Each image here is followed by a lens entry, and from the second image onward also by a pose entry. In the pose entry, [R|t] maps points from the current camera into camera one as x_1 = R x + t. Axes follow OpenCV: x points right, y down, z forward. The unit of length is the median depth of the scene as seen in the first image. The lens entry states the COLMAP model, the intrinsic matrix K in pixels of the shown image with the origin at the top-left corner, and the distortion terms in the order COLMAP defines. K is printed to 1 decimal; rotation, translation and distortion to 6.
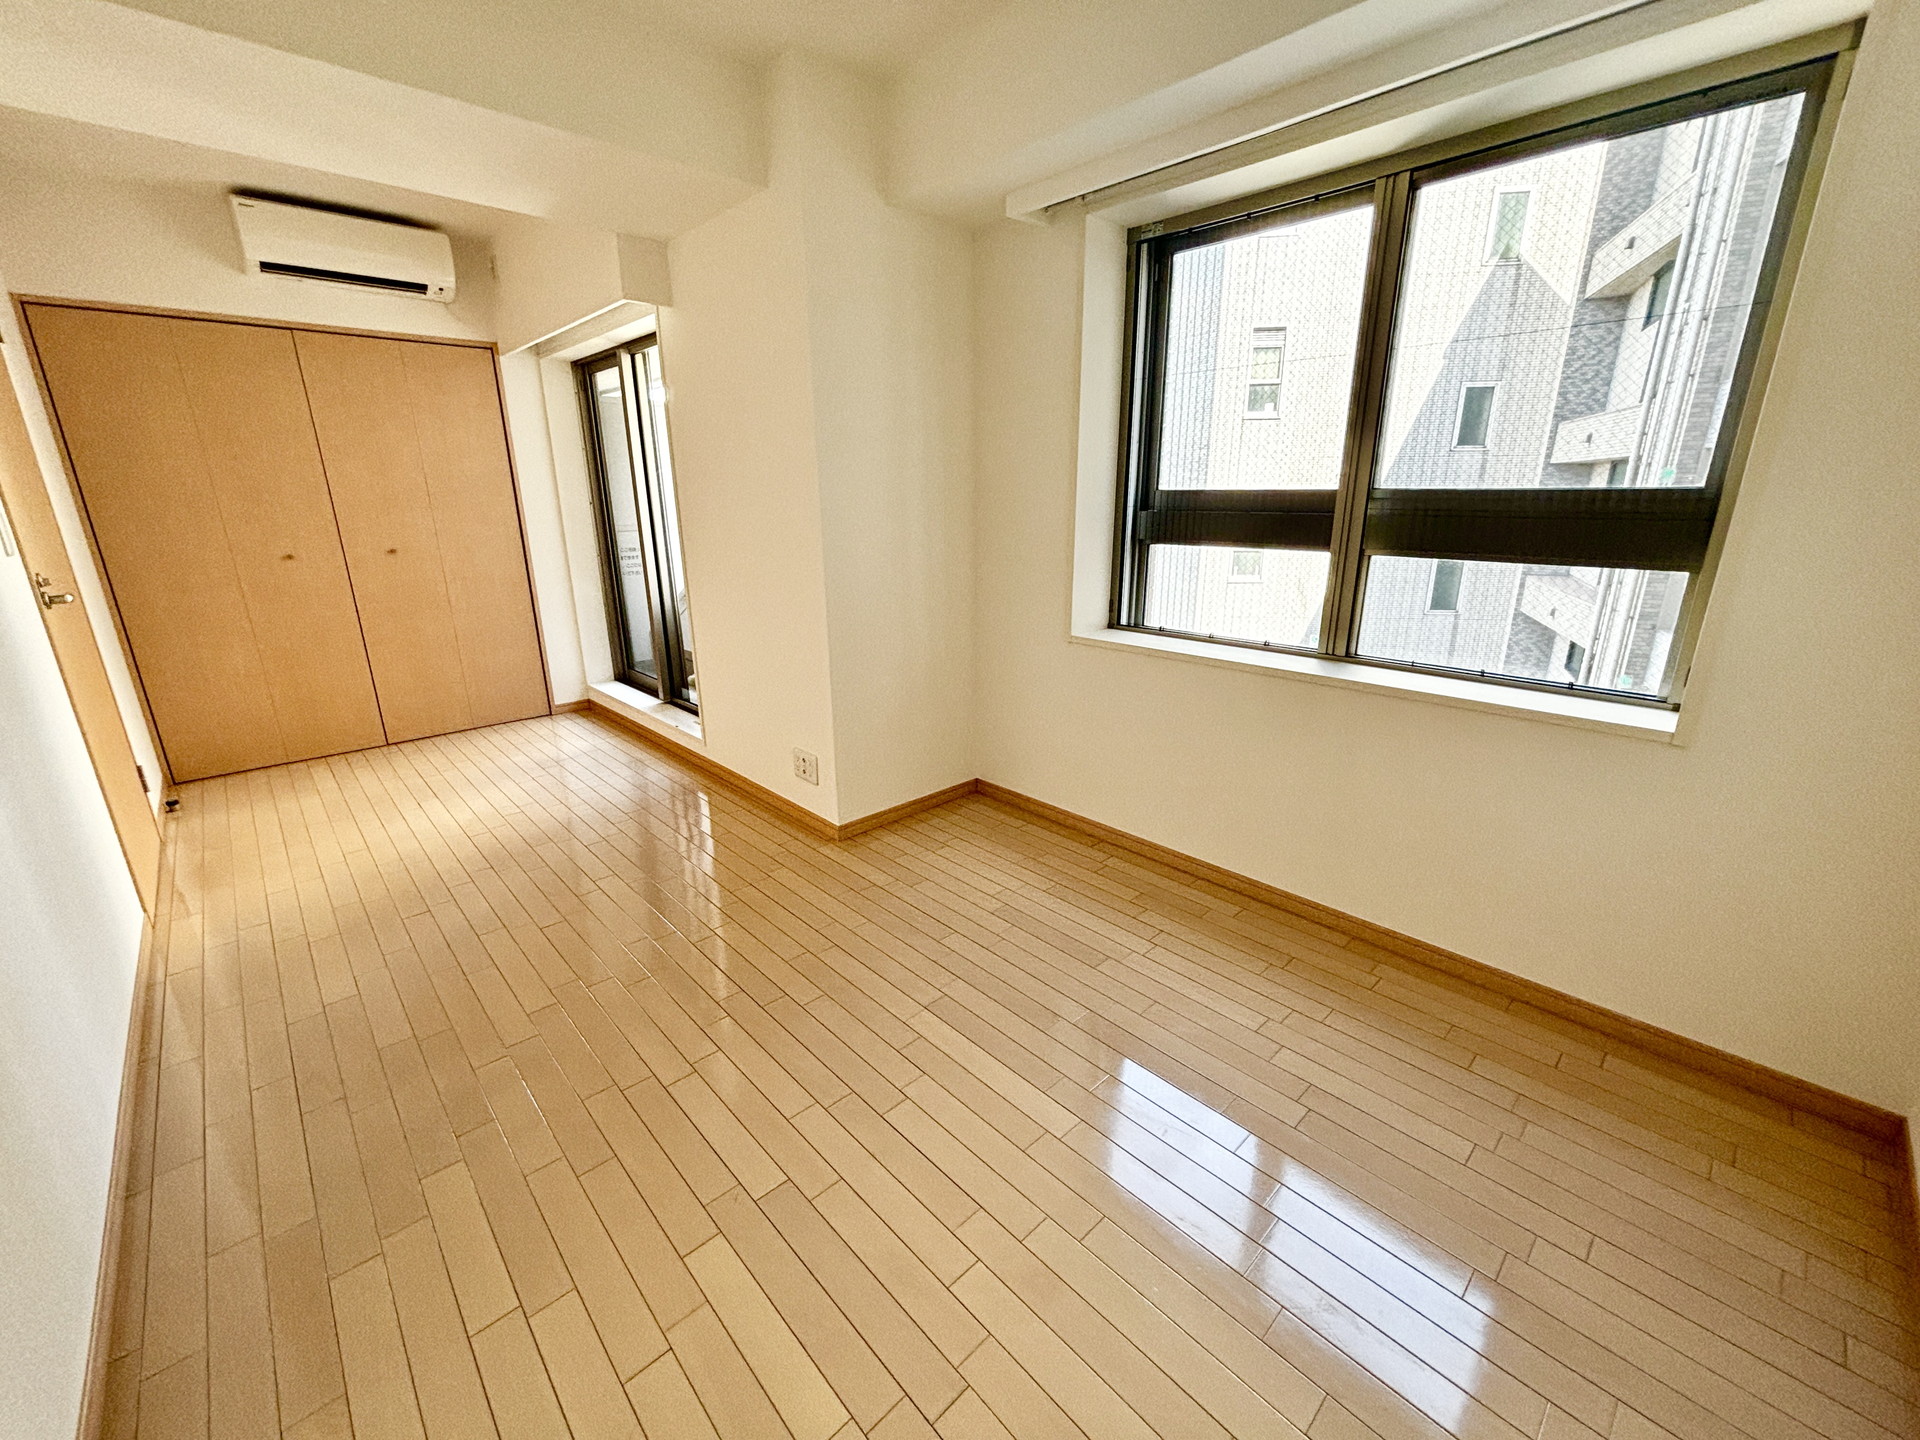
lens RADIAL K [[769.1, 0, 960.0], [0, 769.1, 720.0], [0, 0, 1]] dist [0.000478, 0.000141]
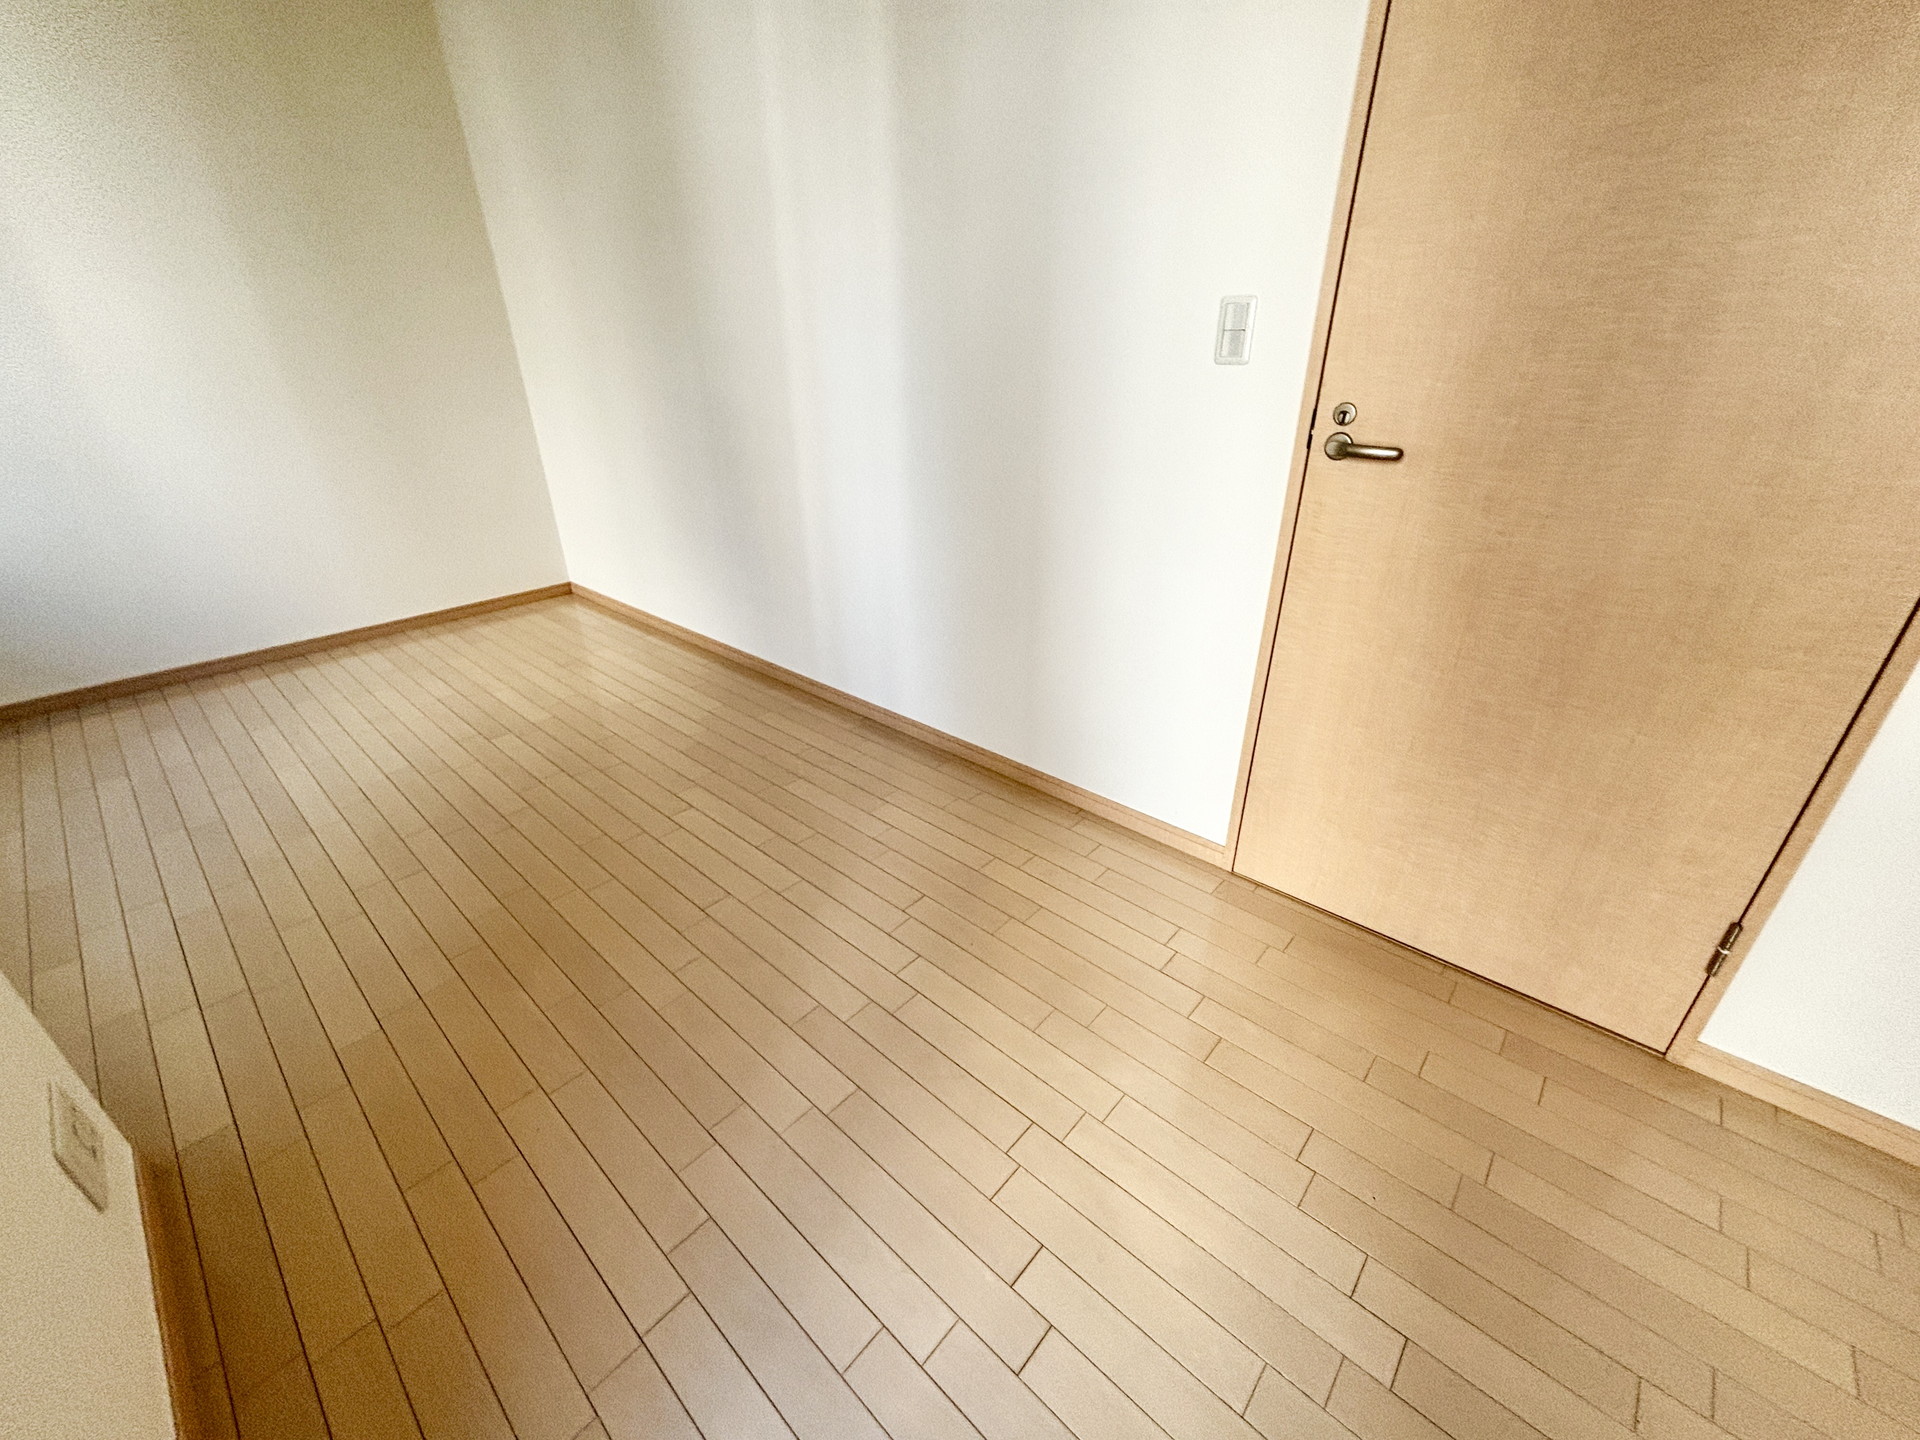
lens RADIAL K [[785.0, 0, 960.0], [0, 785.0, 720.0], [0, 0, 1]] dist [0.000509, 0.000113]
pose [[-0.996709, 0.050628, -0.063315, -1.002538], [-0.006642, 0.727386, 0.686197, -0.554528], [0.080795, 0.684359, -0.724655, 2.013365]]
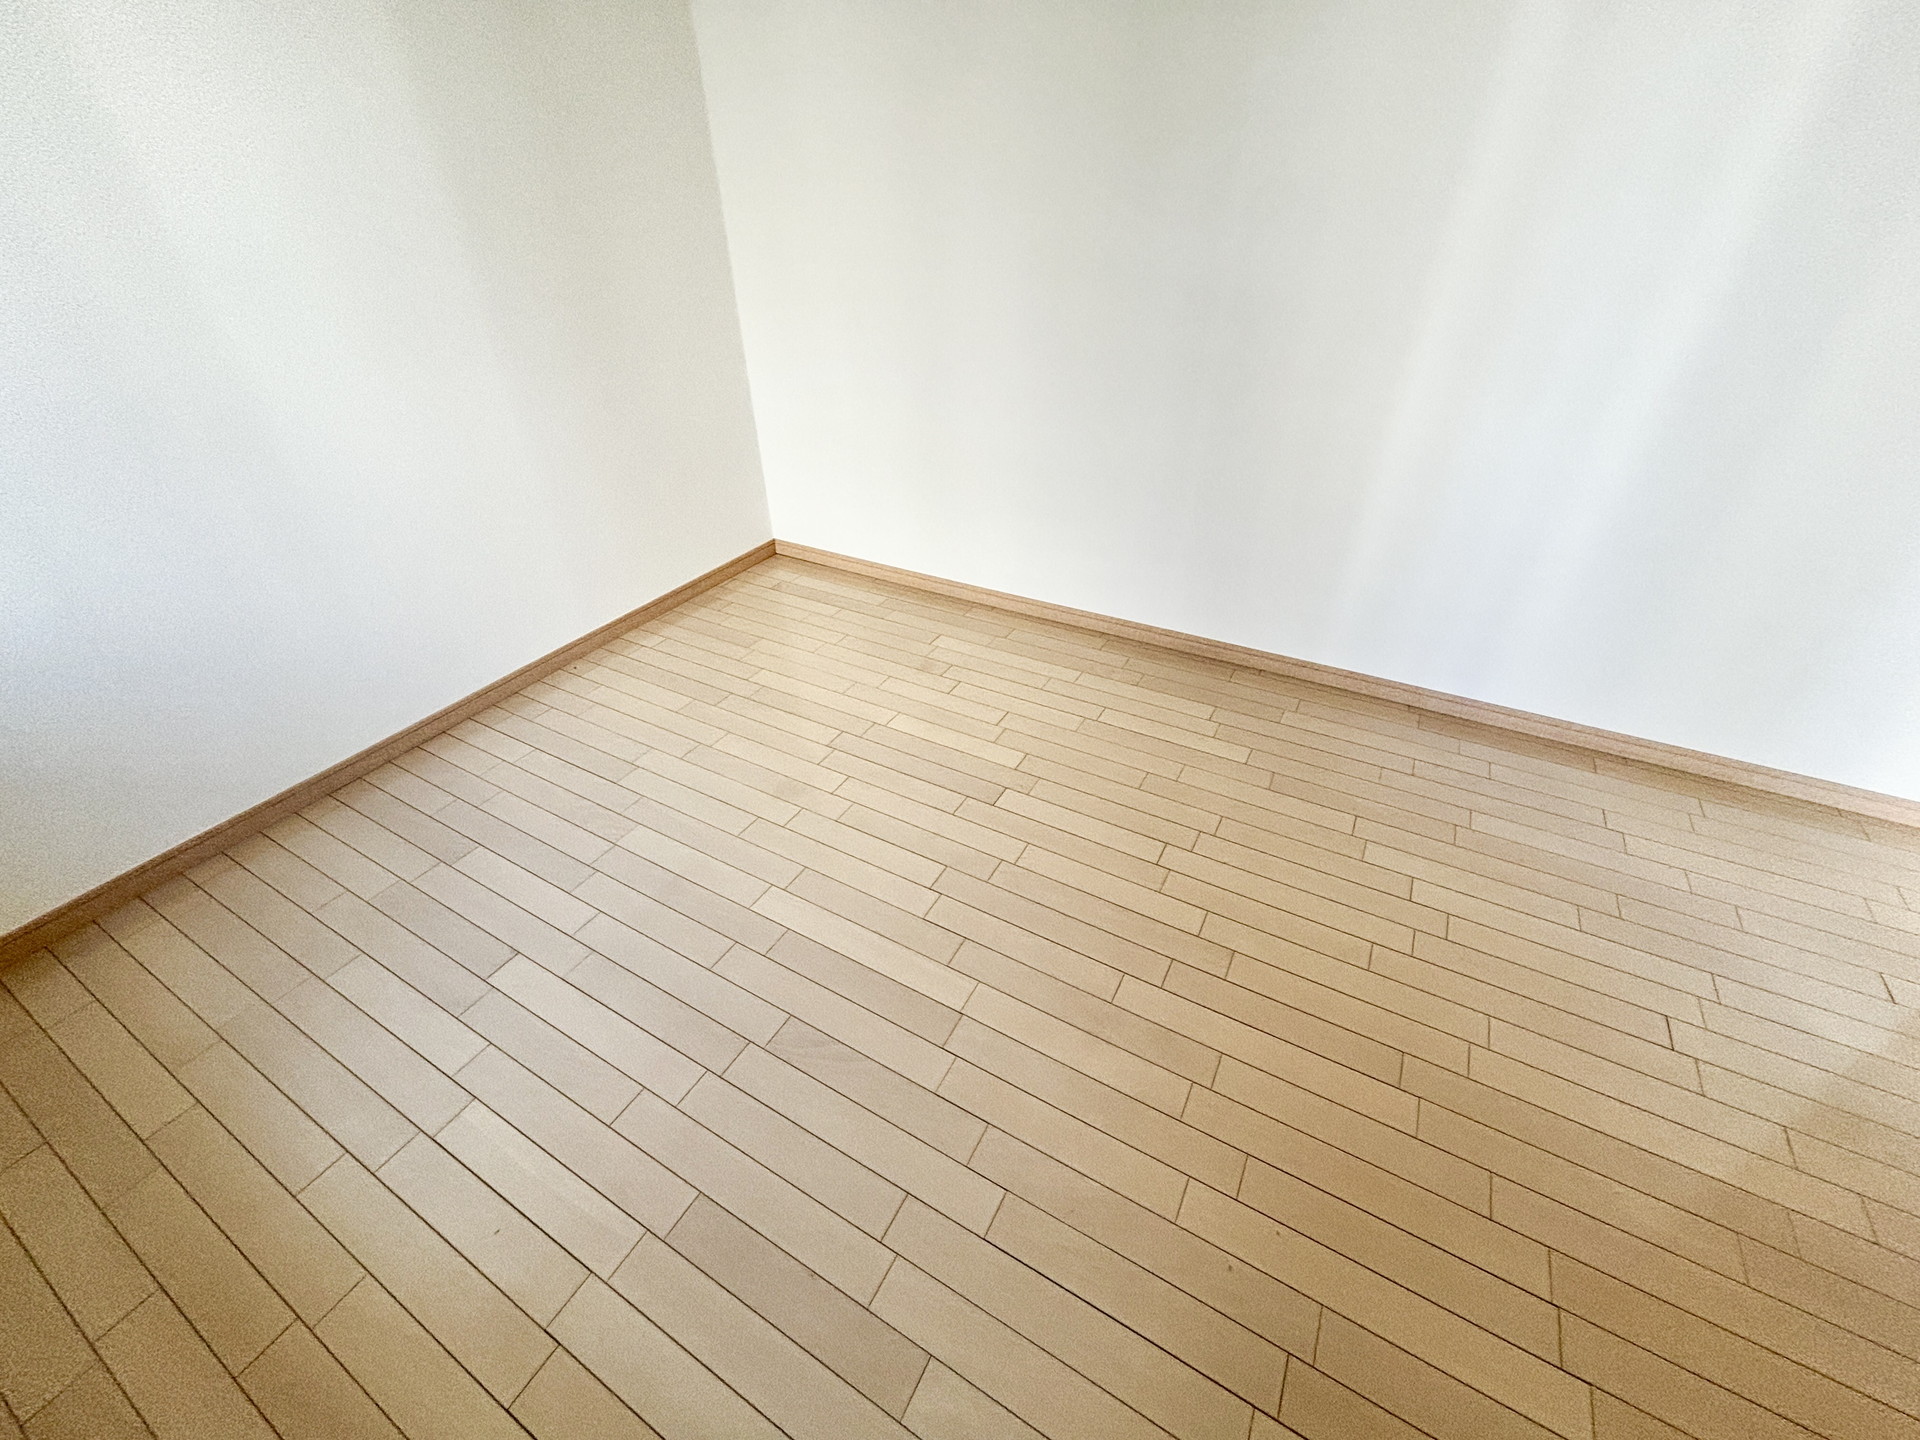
lens RADIAL K [[769.1, 0, 960.0], [0, 769.1, 720.0], [0, 0, 1]] dist [0.000478, 0.000141]
pose [[-0.954500, 0.183934, -0.234730, 0.082374], [-0.074641, 0.614716, 0.785209, -0.394041], [0.288719, 0.767002, -0.573017, 1.379502]]
